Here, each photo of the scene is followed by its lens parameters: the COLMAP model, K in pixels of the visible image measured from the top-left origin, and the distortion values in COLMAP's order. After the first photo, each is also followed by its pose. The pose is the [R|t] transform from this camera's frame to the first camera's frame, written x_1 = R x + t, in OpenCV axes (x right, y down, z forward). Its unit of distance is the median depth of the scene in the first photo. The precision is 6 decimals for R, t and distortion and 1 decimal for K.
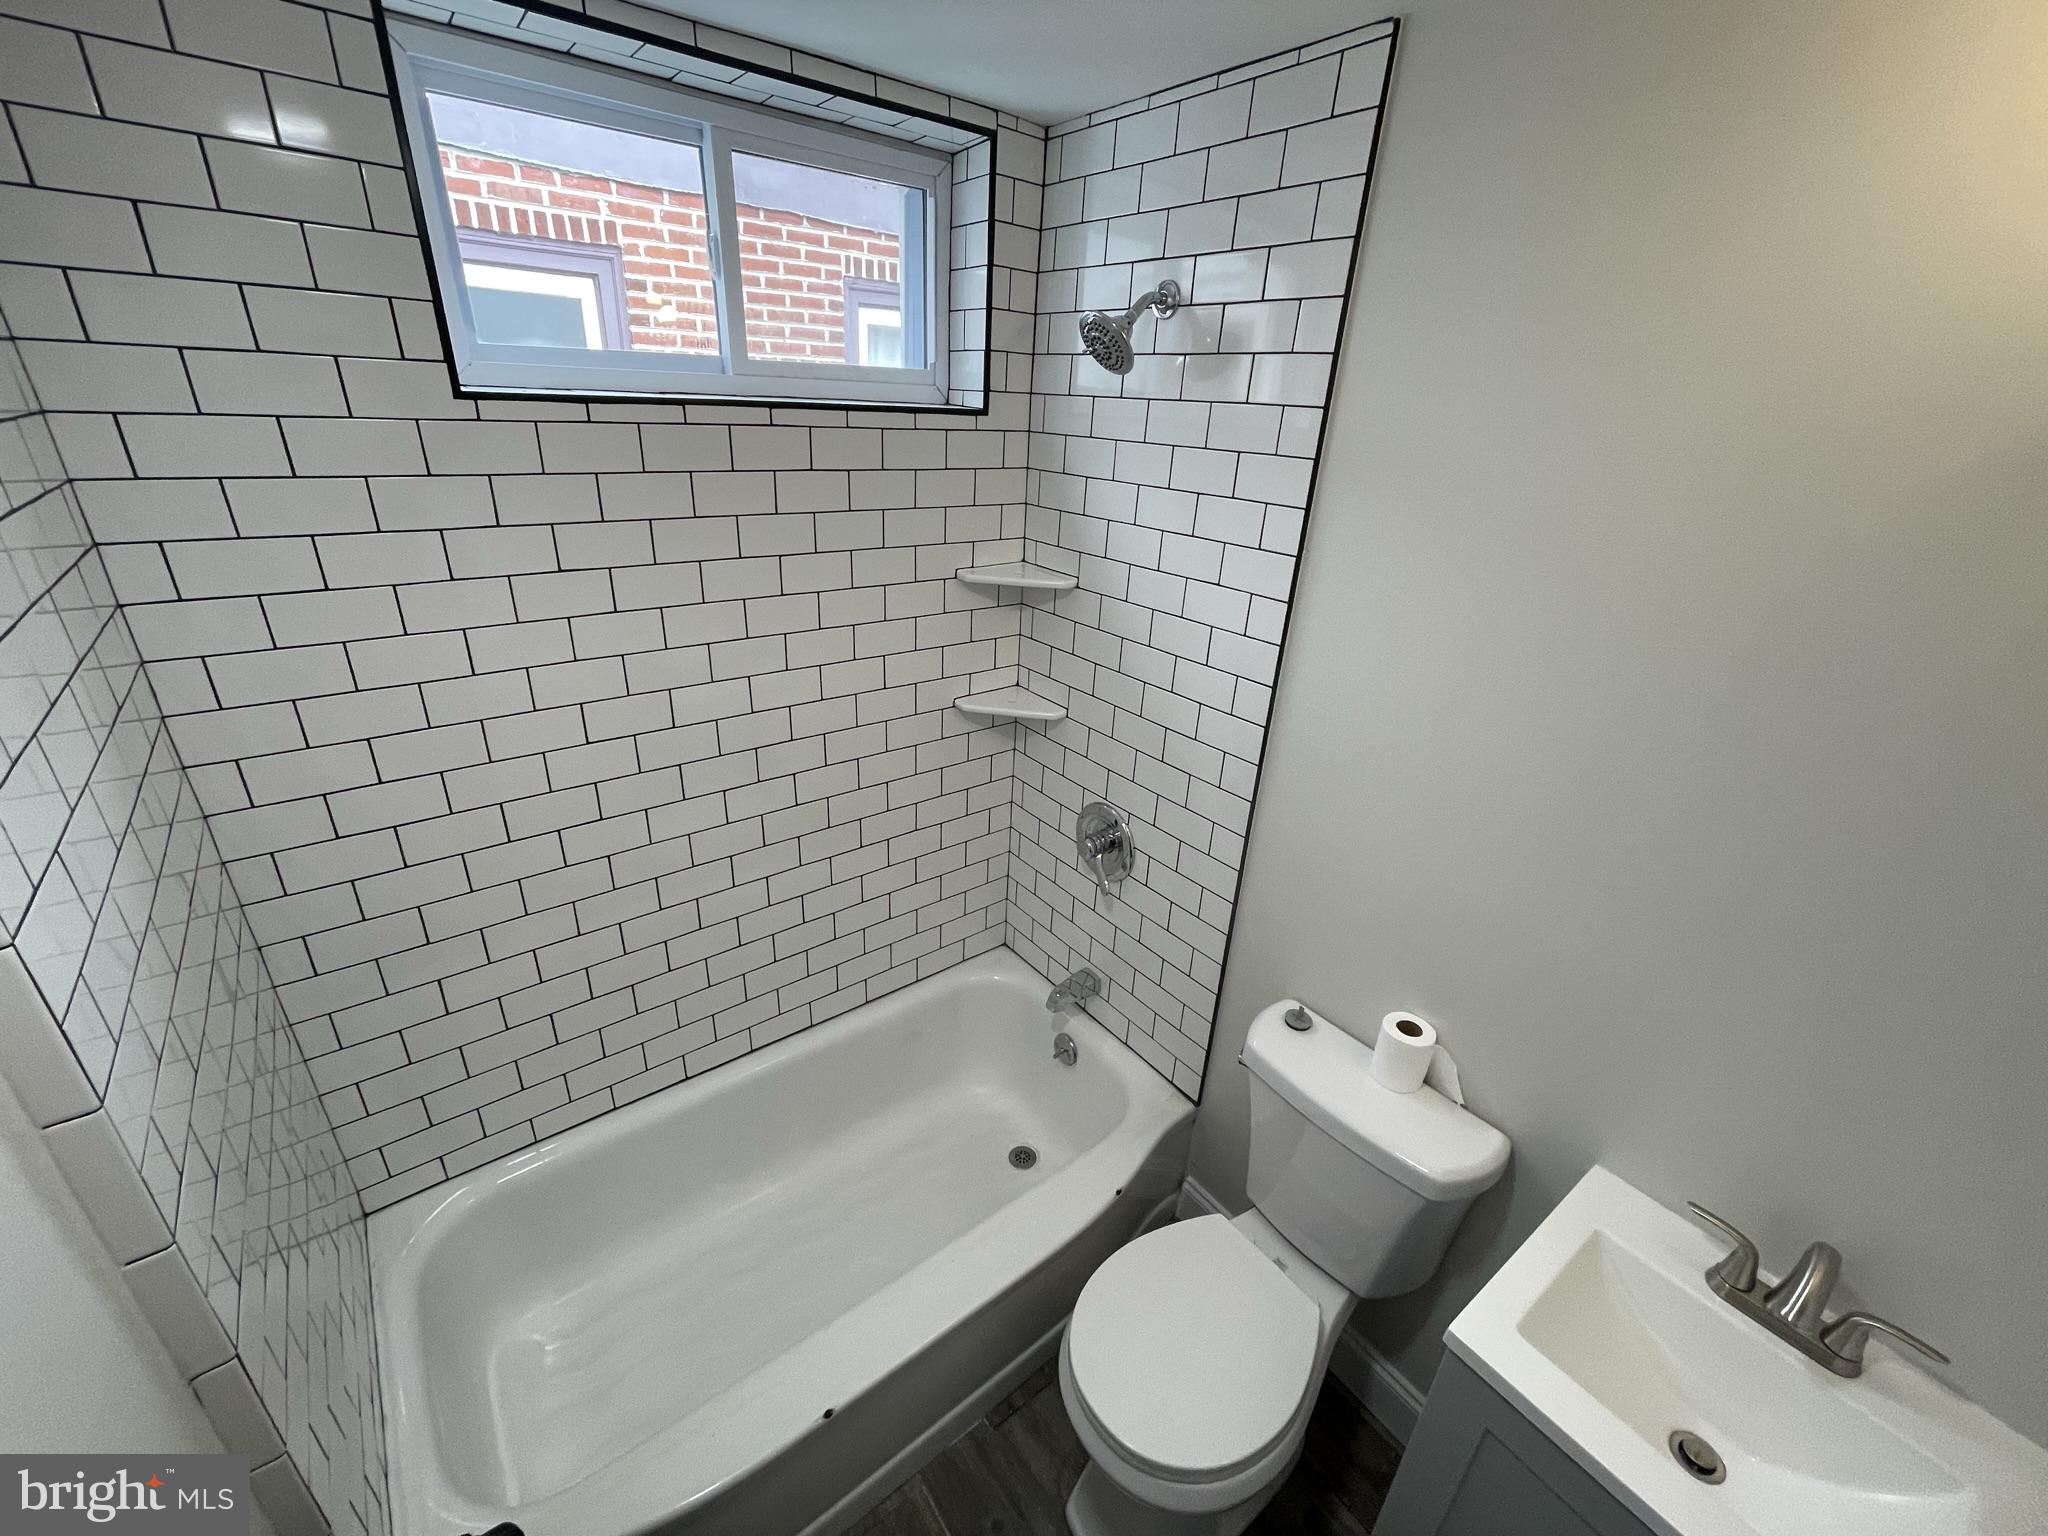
lens RADIAL K [[831.0, 0, 1022.3], [0, 831.0, 767.5], [0, 0, 1]] dist [0.004307, -0.002133]
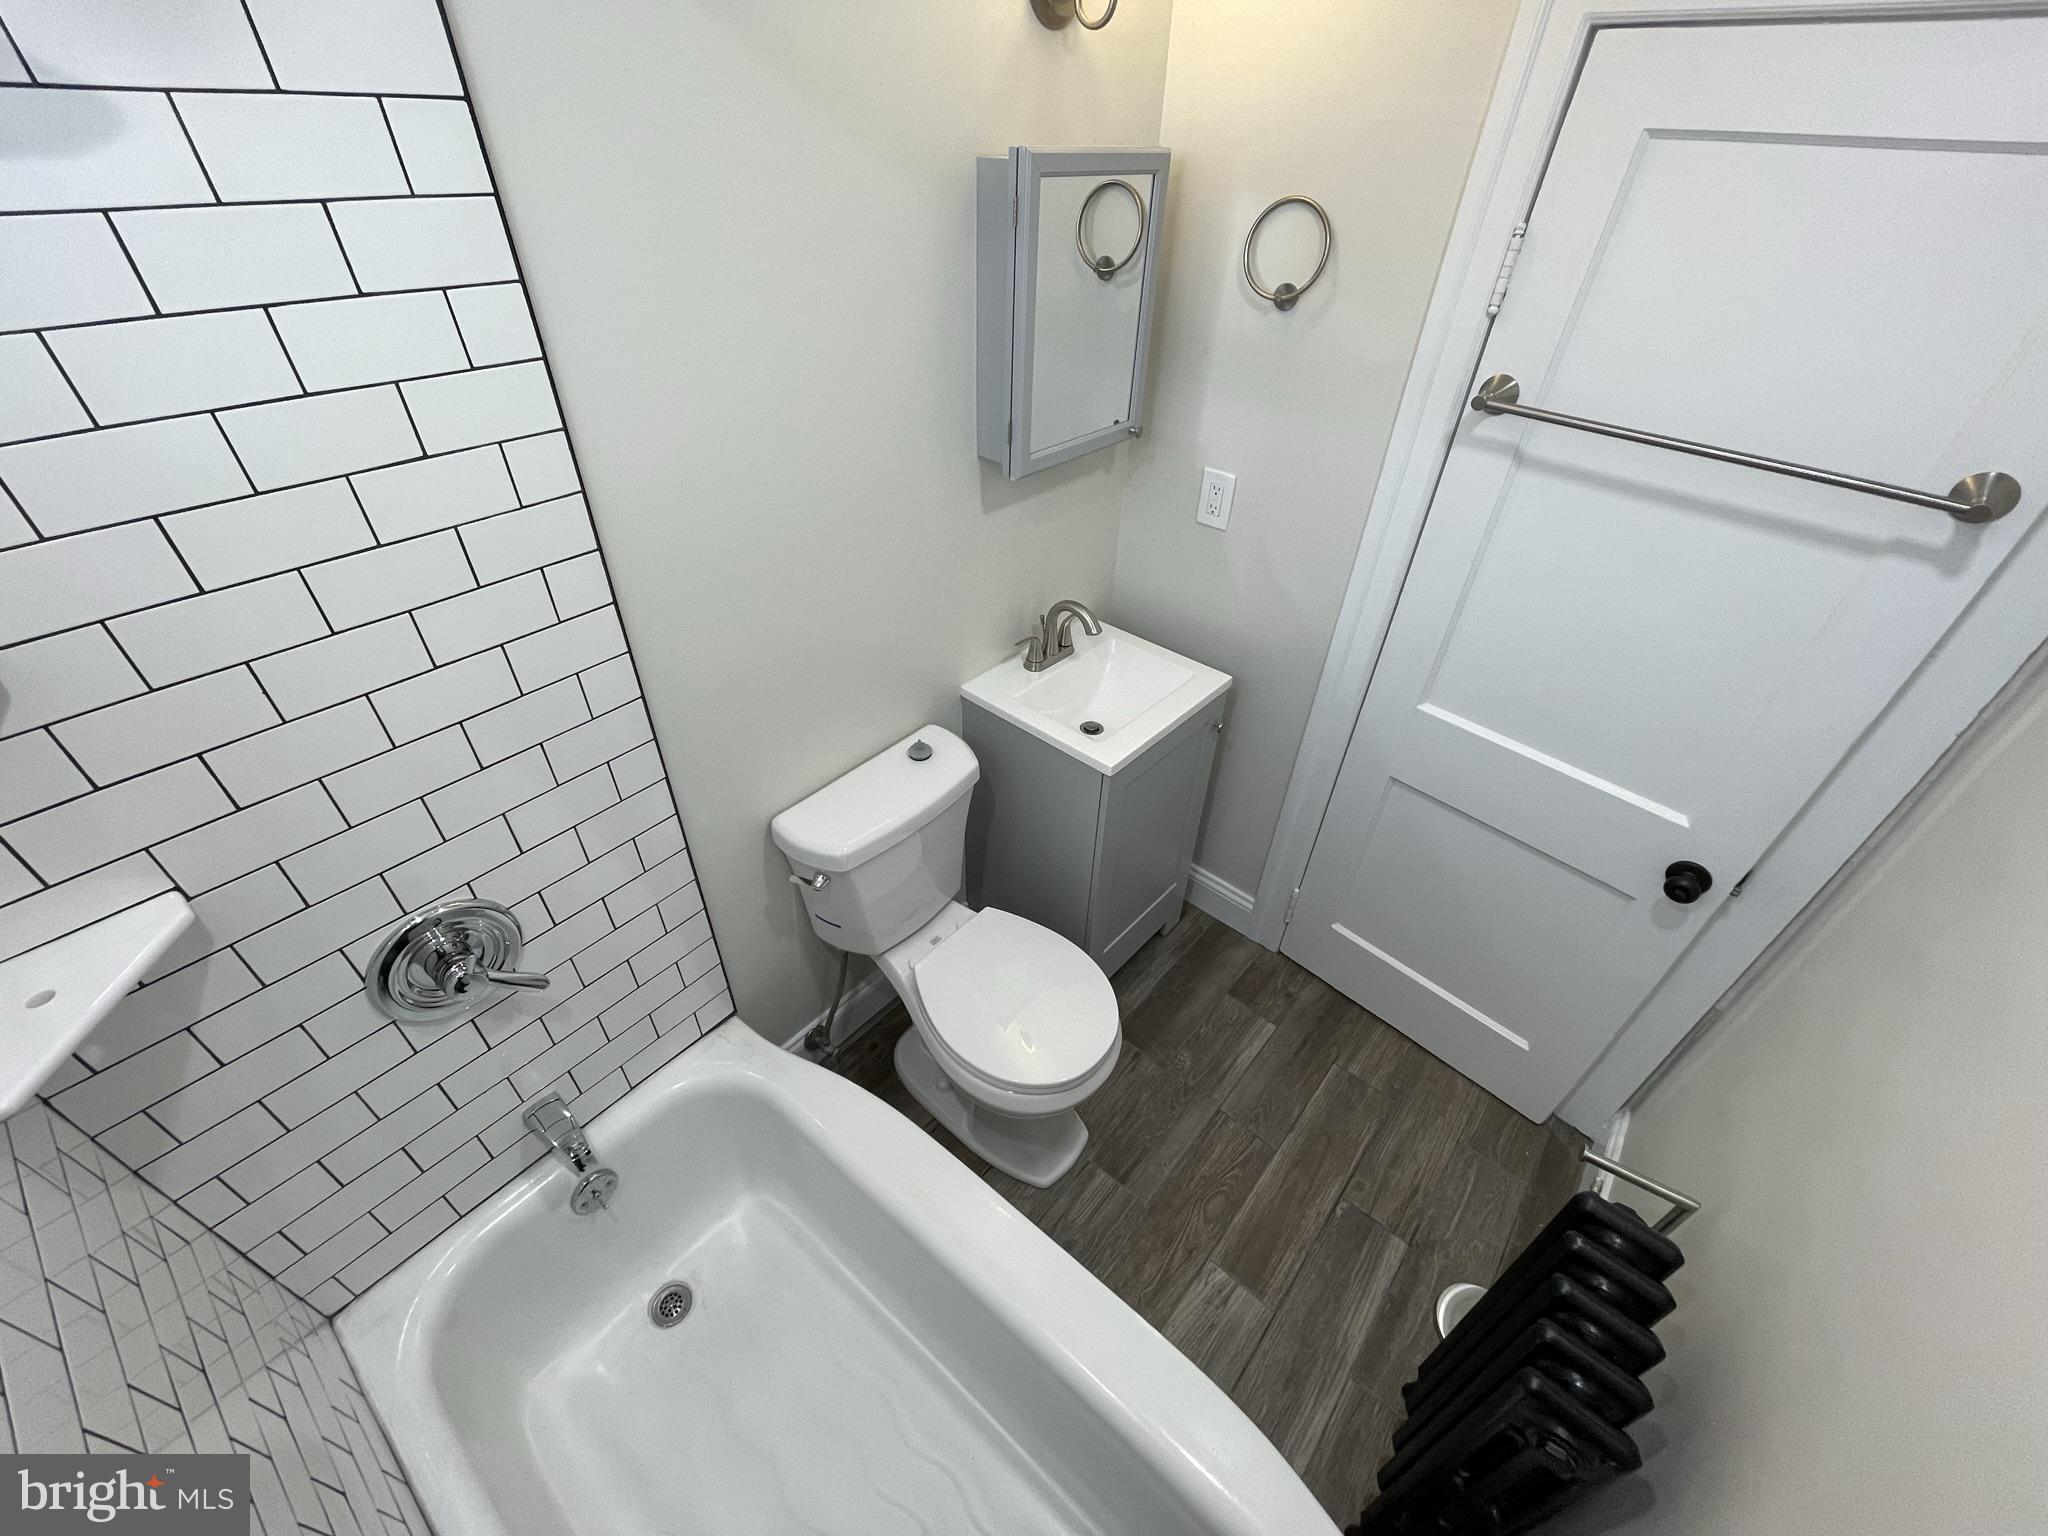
lens RADIAL K [[831.0, 0, 1021.2], [0, 831.0, 760.2], [0, 0, 1]] dist [0.004307, -0.002133]
pose [[-0.199903, -0.645921, 0.736767, -0.354700], [0.371824, 0.645689, 0.666958, -0.267527], [-0.906524, 0.407275, 0.111094, 0.541227]]
